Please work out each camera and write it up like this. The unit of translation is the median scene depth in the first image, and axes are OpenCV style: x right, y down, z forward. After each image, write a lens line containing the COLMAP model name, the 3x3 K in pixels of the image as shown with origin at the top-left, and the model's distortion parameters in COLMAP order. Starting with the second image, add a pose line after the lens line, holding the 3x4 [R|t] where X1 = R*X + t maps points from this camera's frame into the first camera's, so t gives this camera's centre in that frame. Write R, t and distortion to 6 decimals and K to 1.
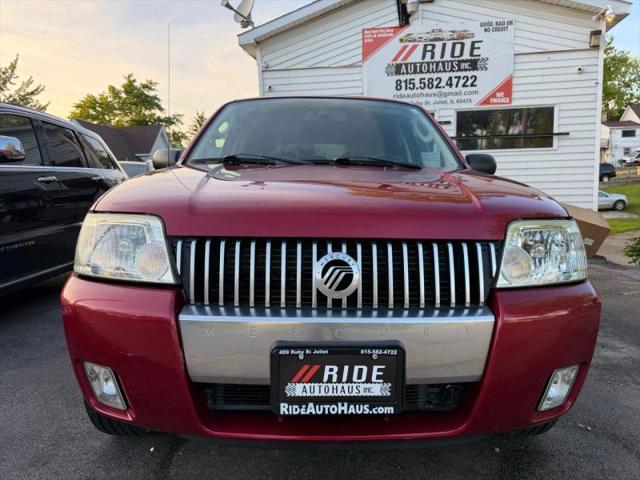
lens RADIAL K [[458.9, 0, 320.7], [0, 458.9, 239.3], [0, 0, 1]] dist [0.010611, -0.016445]
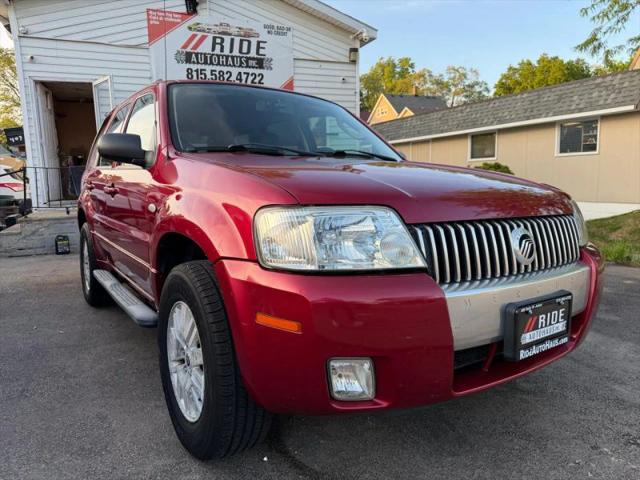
lens RADIAL K [[458.9, 0, 317.9], [0, 458.9, 240.9], [0, 0, 1]] dist [0.010611, -0.016445]
pose [[0.840467, -0.075550, 0.536569, -0.377137], [0.064405, 0.997141, 0.039517, -0.008154], [-0.538021, 0.001345, 0.842931, 0.077151]]
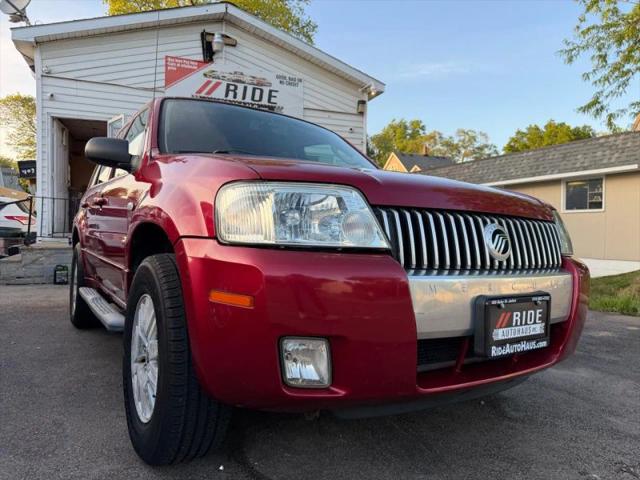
lens RADIAL K [[458.9, 0, 322.1], [0, 458.9, 239.9], [0, 0, 1]] dist [0.010611, -0.016445]
pose [[0.847812, 0.020715, 0.529892, -0.339945], [0.025980, 0.996414, -0.080519, 0.053218], [-0.529660, 0.082031, 0.844234, 0.069629]]
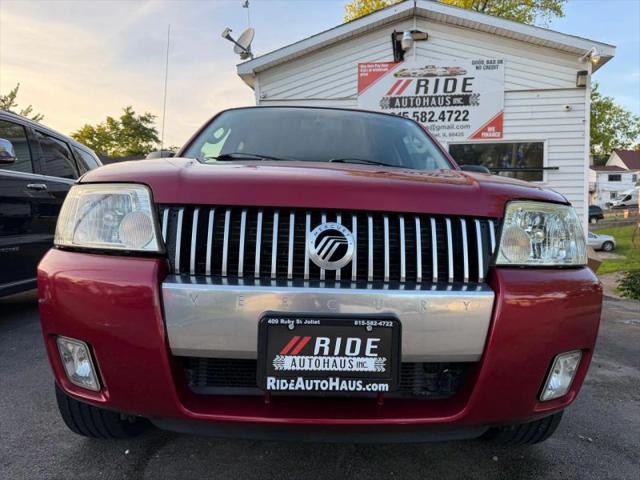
lens RADIAL K [[458.9, 0, 323.6], [0, 458.9, 238.6], [0, 0, 1]] dist [0.010611, -0.016445]
pose [[0.999475, 0.024106, 0.021670, -0.000189], [-0.022280, 0.996475, -0.080875, 0.047337], [-0.023543, 0.080350, 0.996489, 0.015400]]
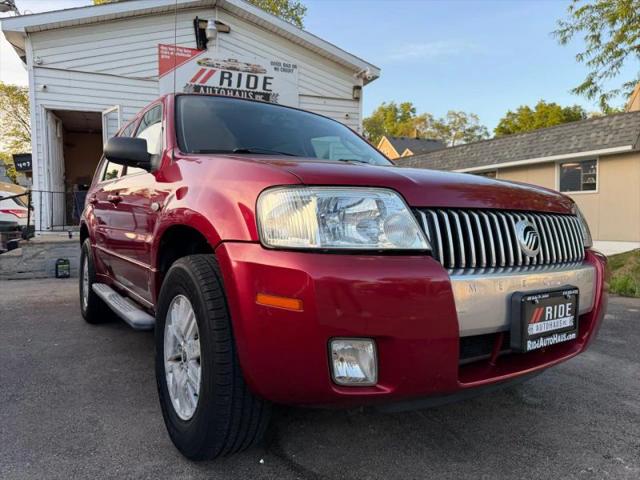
lens RADIAL K [[458.9, 0, 319.6], [0, 458.9, 240.7], [0, 0, 1]] dist [0.010611, -0.016445]
pose [[0.841116, -0.014891, 0.540650, -0.378399], [0.047218, 0.997826, -0.045977, 0.038428], [-0.538790, 0.064200, 0.839990, 0.082432]]
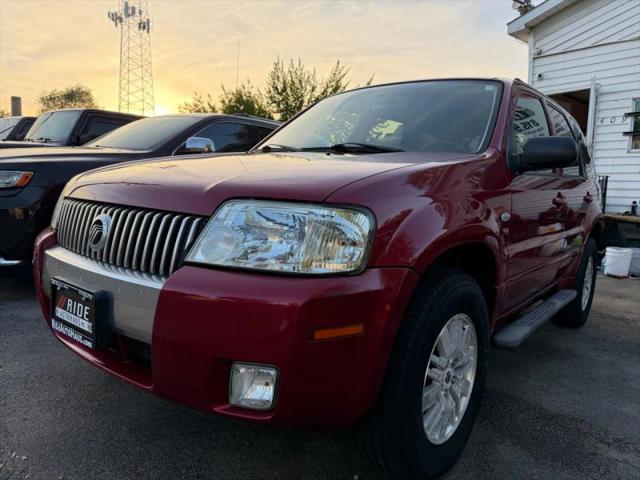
lens RADIAL K [[458.9, 0, 316.1], [0, 458.9, 240.6], [0, 0, 1]] dist [0.010611, -0.016445]
pose [[0.758735, 0.105150, -0.642857, 0.428166], [-0.106495, 0.993631, 0.036834, -0.002722], [0.642635, 0.040514, 0.765100, 0.142545]]
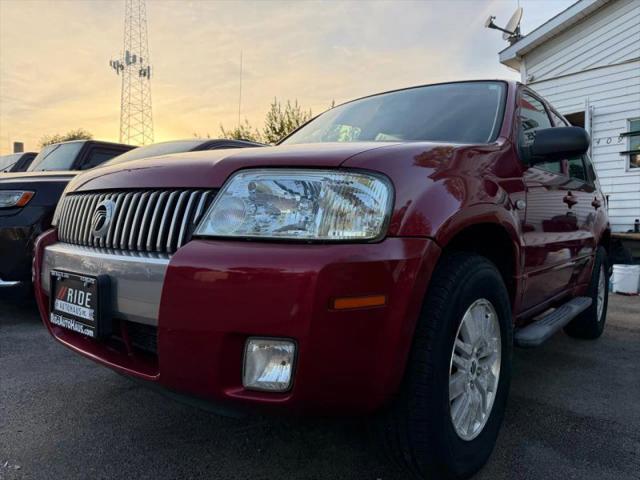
lens RADIAL K [[458.9, 0, 316.1], [0, 458.9, 240.5], [0, 0, 1]] dist [0.010611, -0.016445]
pose [[0.761073, 0.033316, -0.647810, 0.410448], [-0.081784, 0.995639, -0.044878, 0.047565], [0.643490, 0.087136, 0.760479, 0.152305]]
